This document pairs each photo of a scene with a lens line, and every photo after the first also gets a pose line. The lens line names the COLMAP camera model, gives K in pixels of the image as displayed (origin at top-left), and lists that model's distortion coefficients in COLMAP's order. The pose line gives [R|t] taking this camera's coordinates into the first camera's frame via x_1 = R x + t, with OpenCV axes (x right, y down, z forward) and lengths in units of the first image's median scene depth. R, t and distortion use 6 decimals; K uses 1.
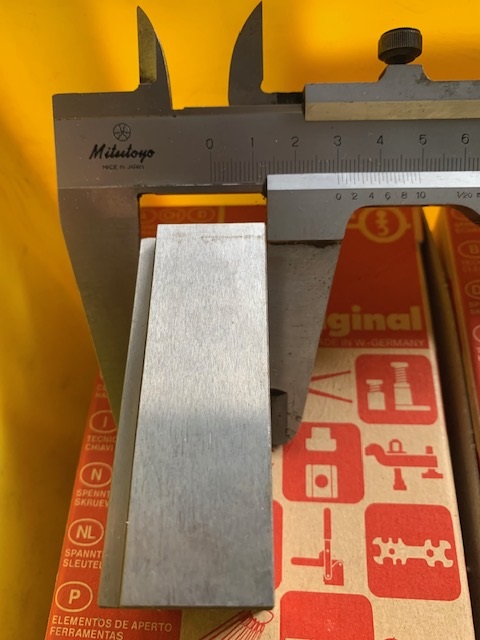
lens RADIAL K [[516.9, 0, 240.0], [0, 516.9, 320.0], [0, 0, 1]] dist [0.041783, -0.001717]
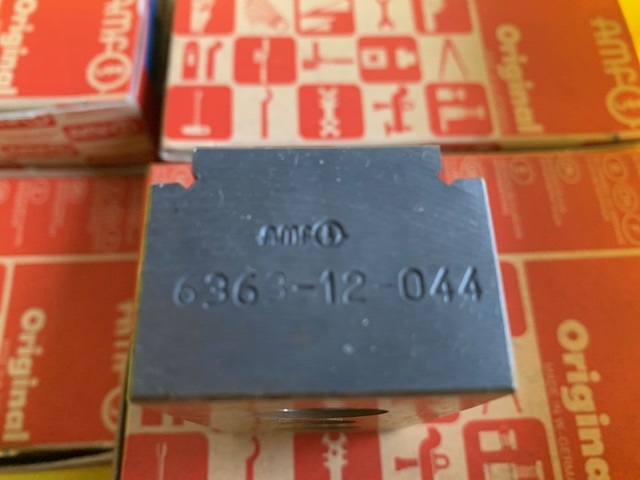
lens RADIAL K [[565.4, 0, 309.6], [0, 565.4, 235.5], [0, 0, 1]] dist [-0.069194, 0.084019]
pose [[0.067599, 0.943903, -0.323230, 0.219596], [-0.902027, 0.196263, 0.384485, 0.002084], [0.426355, 0.265571, 0.864693, -0.030245]]
